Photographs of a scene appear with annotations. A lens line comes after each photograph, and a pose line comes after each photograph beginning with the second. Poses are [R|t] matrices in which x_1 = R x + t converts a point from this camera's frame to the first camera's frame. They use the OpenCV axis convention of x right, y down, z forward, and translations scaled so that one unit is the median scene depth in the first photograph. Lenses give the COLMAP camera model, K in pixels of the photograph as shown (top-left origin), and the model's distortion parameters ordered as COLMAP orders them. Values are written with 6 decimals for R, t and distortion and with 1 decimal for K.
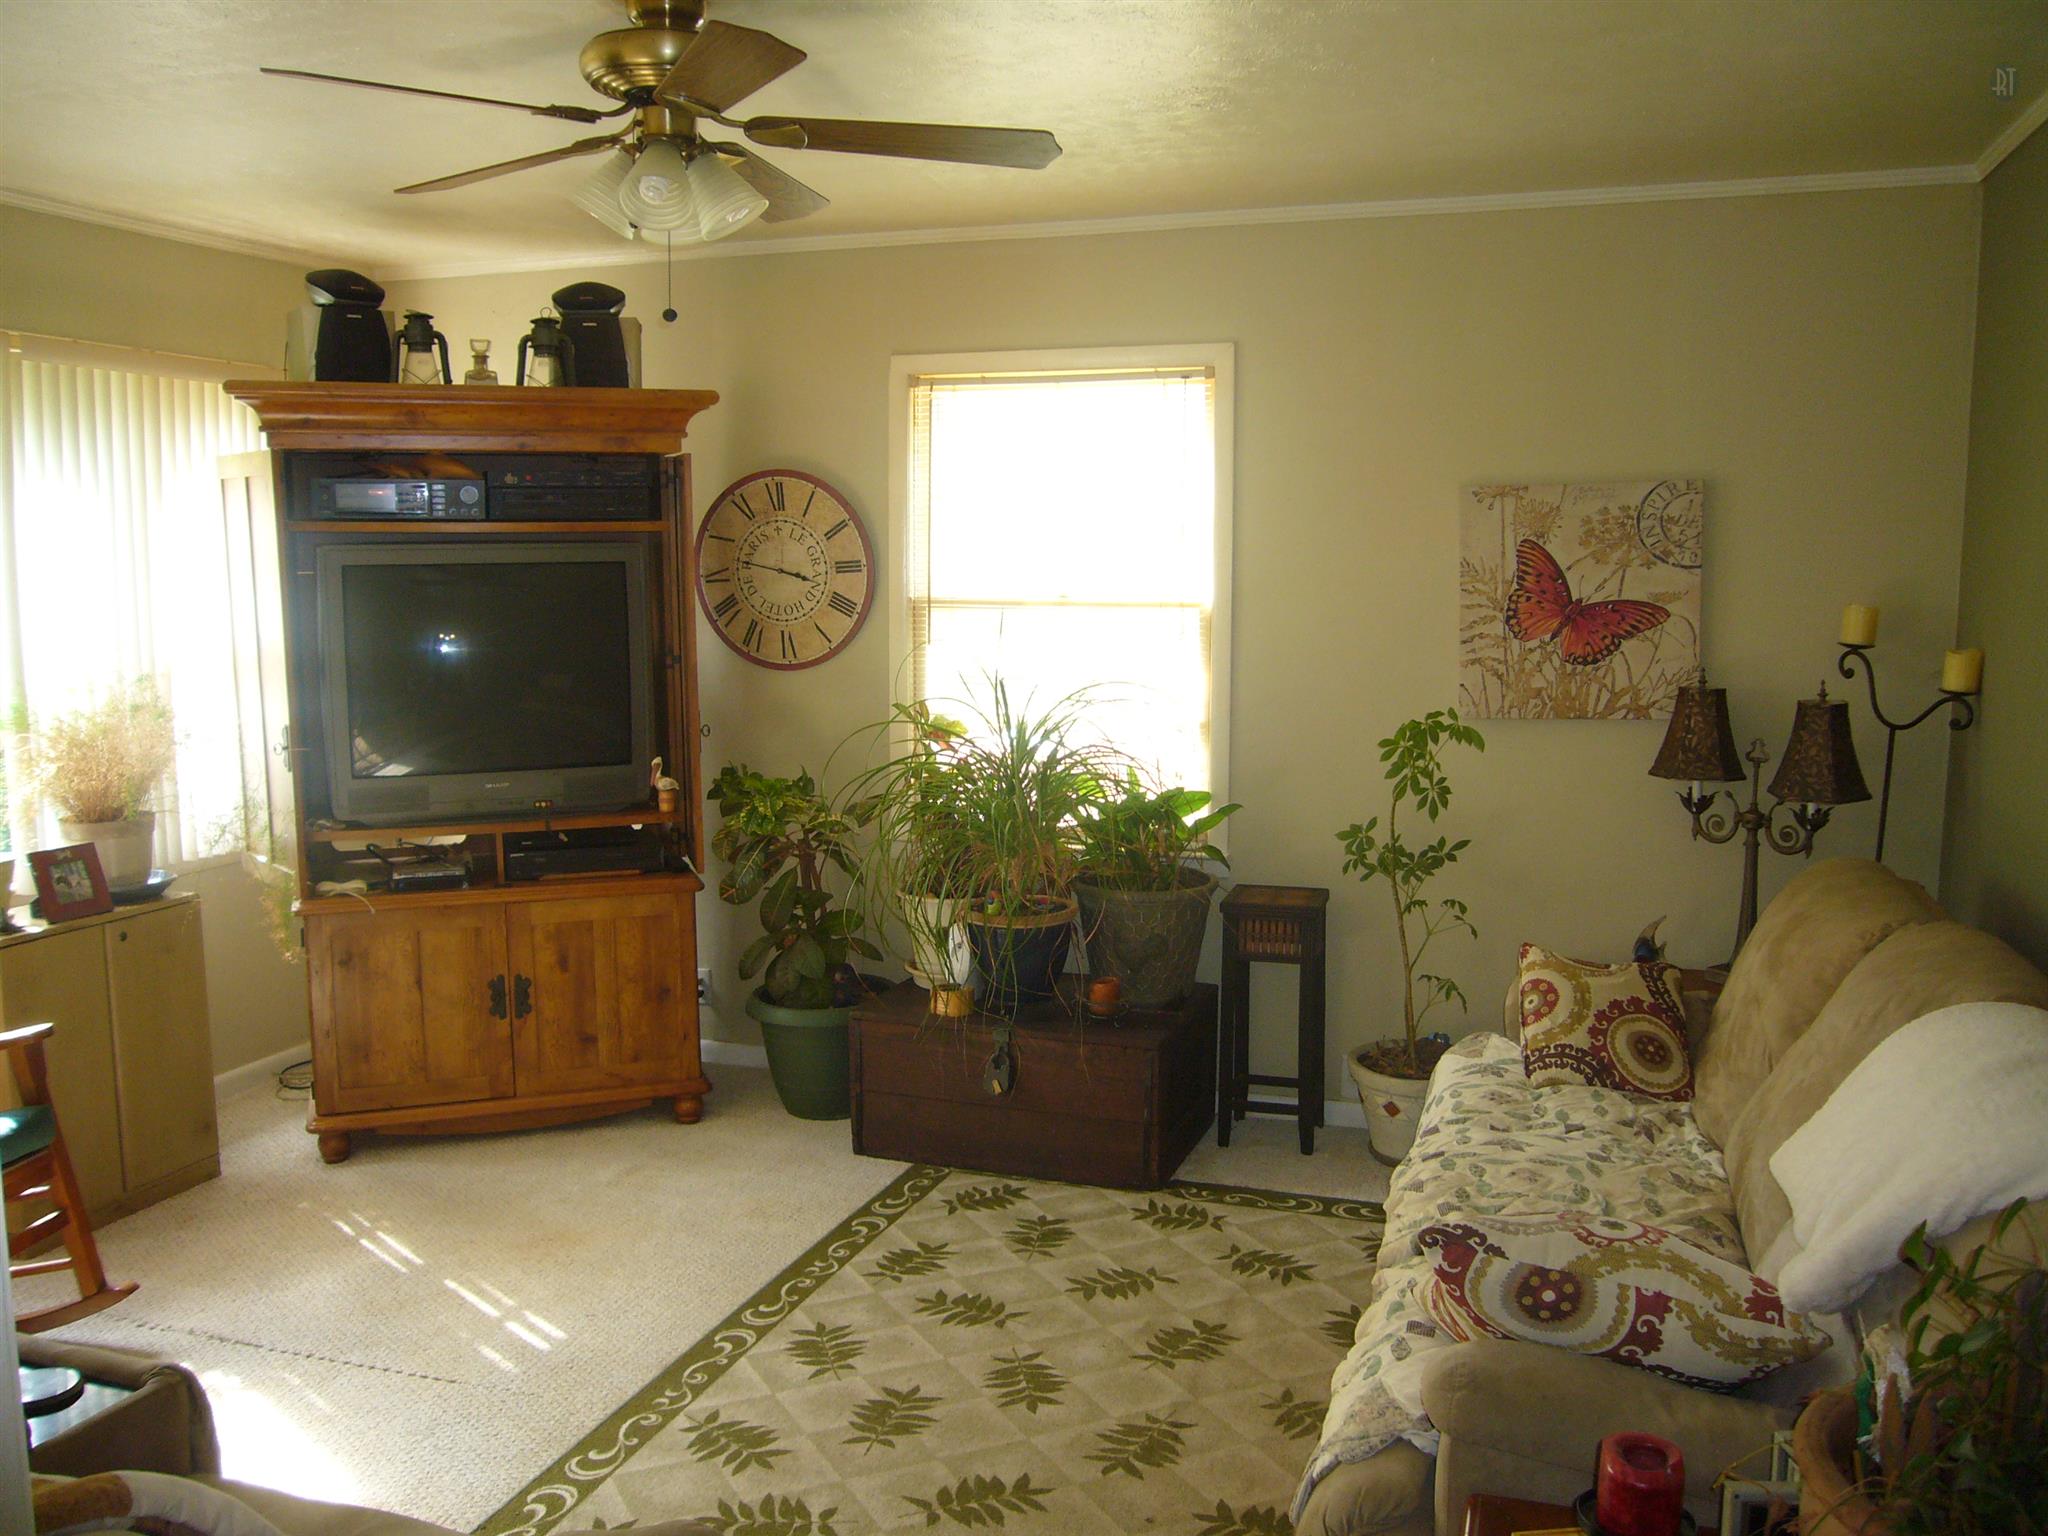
lens RADIAL K [[1708.0, 0, 1037.0], [0, 1708.0, 769.5], [0, 0, 1]] dist [-0.120879, 0.122486]
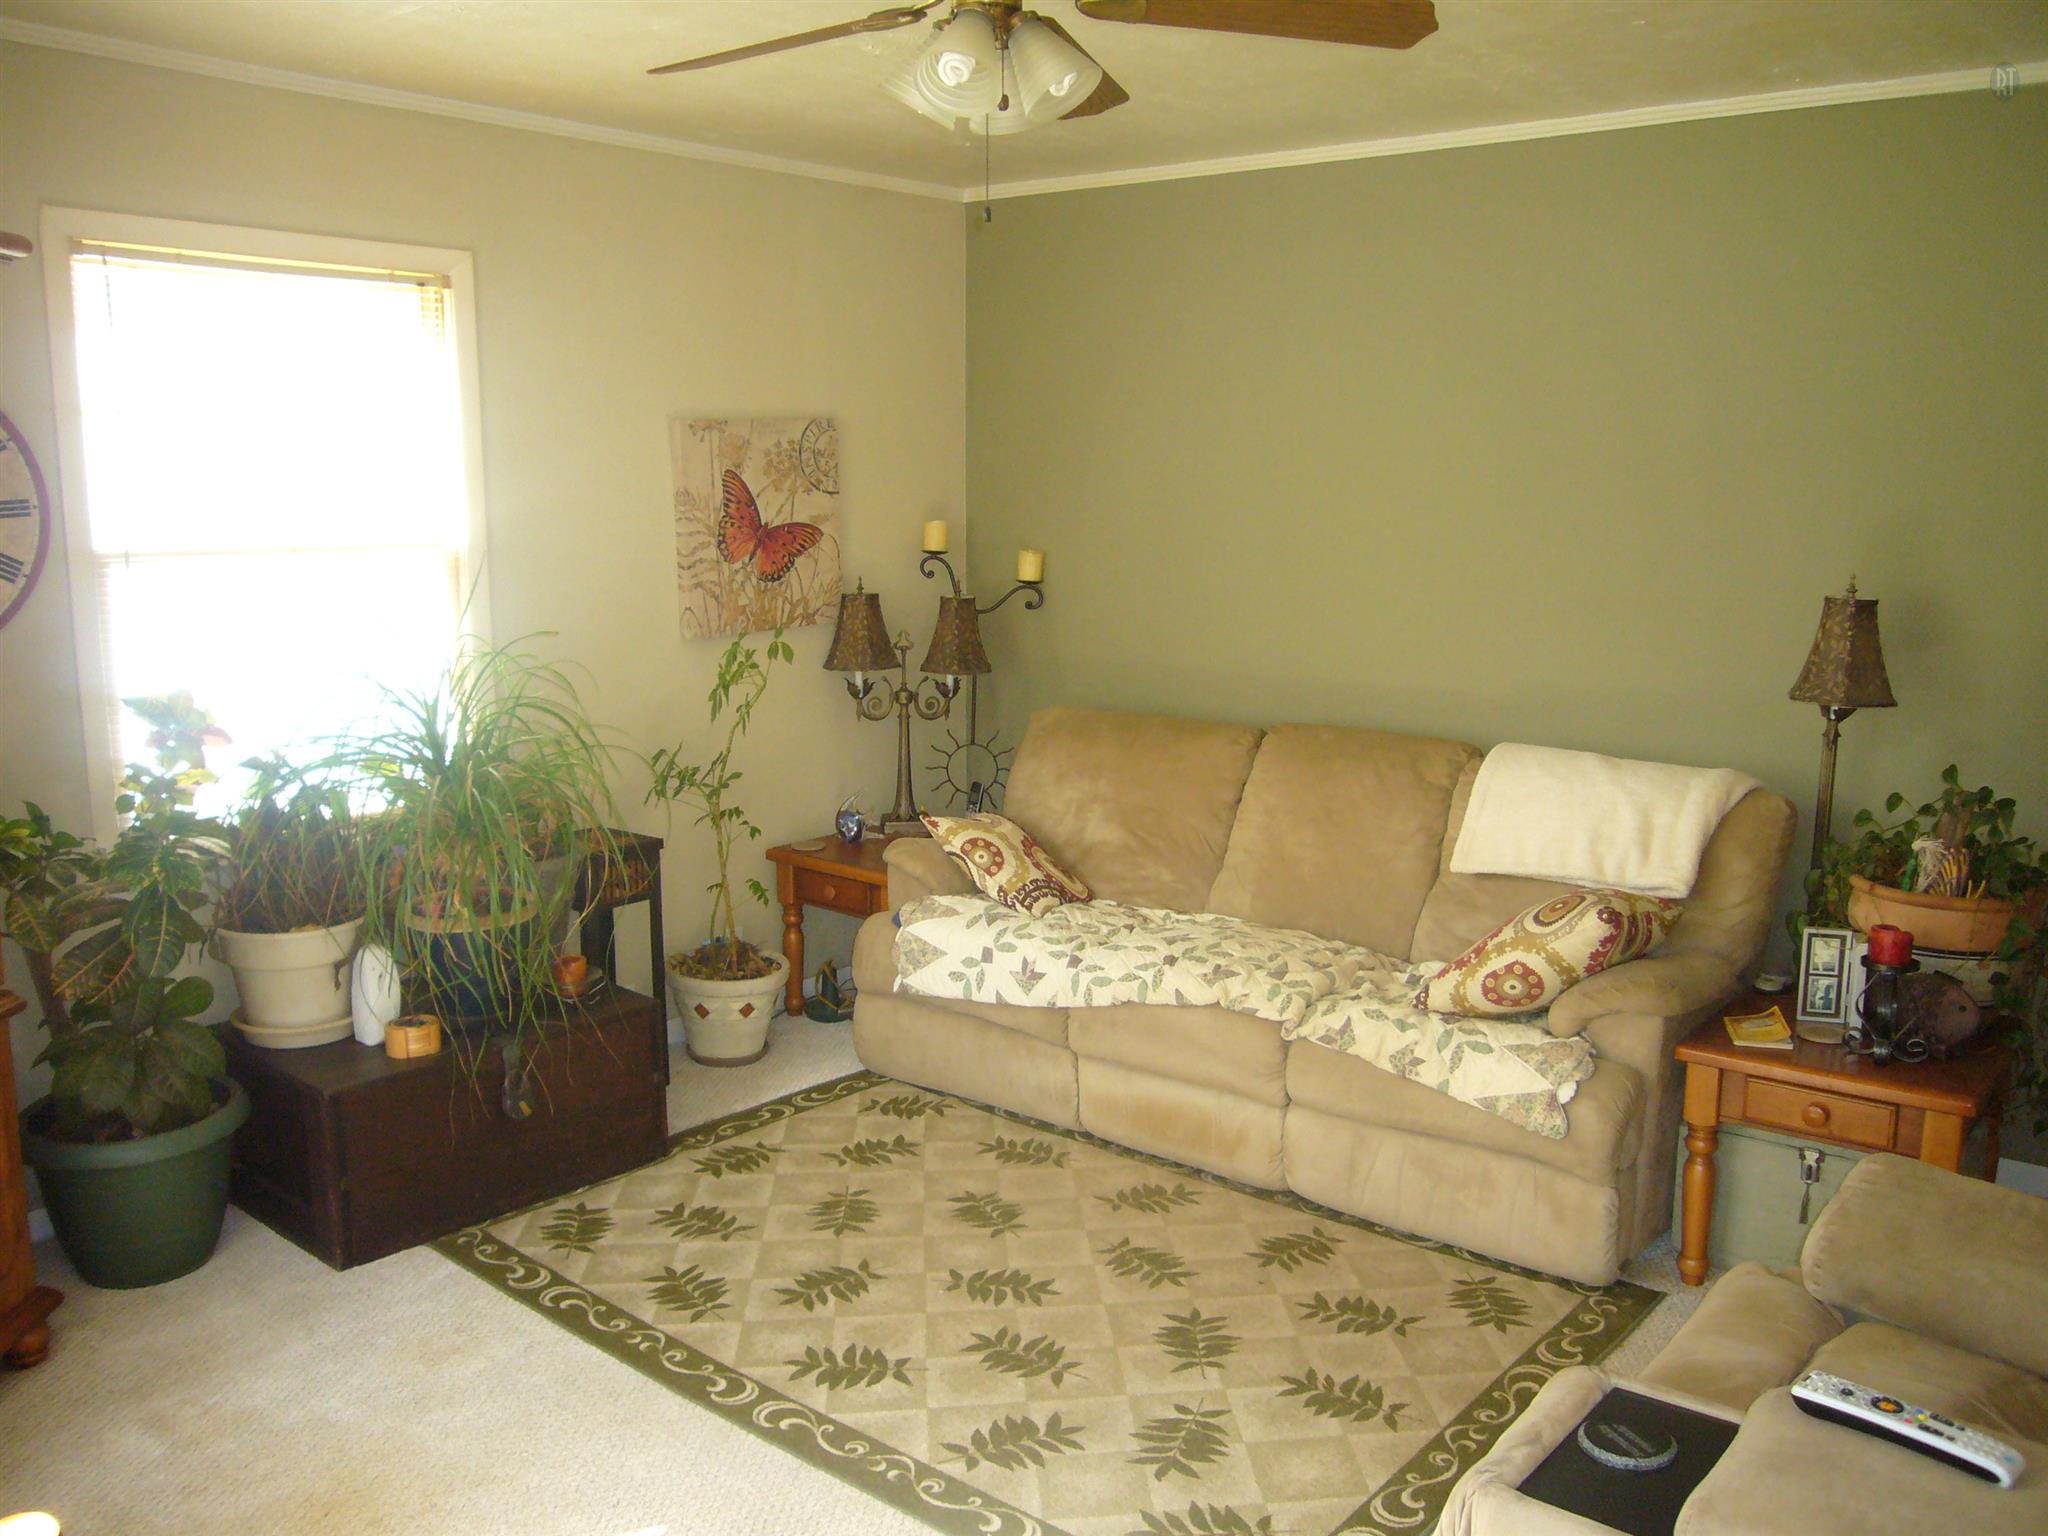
lens RADIAL K [[1708.0, 0, 1037.0], [0, 1708.0, 769.5], [0, 0, 1]] dist [-0.120879, 0.122486]
pose [[0.361542, -0.155342, 0.919324, -0.690111], [0.111216, 0.986168, 0.122899, -0.059605], [-0.925699, 0.057810, 0.373818, 0.430870]]
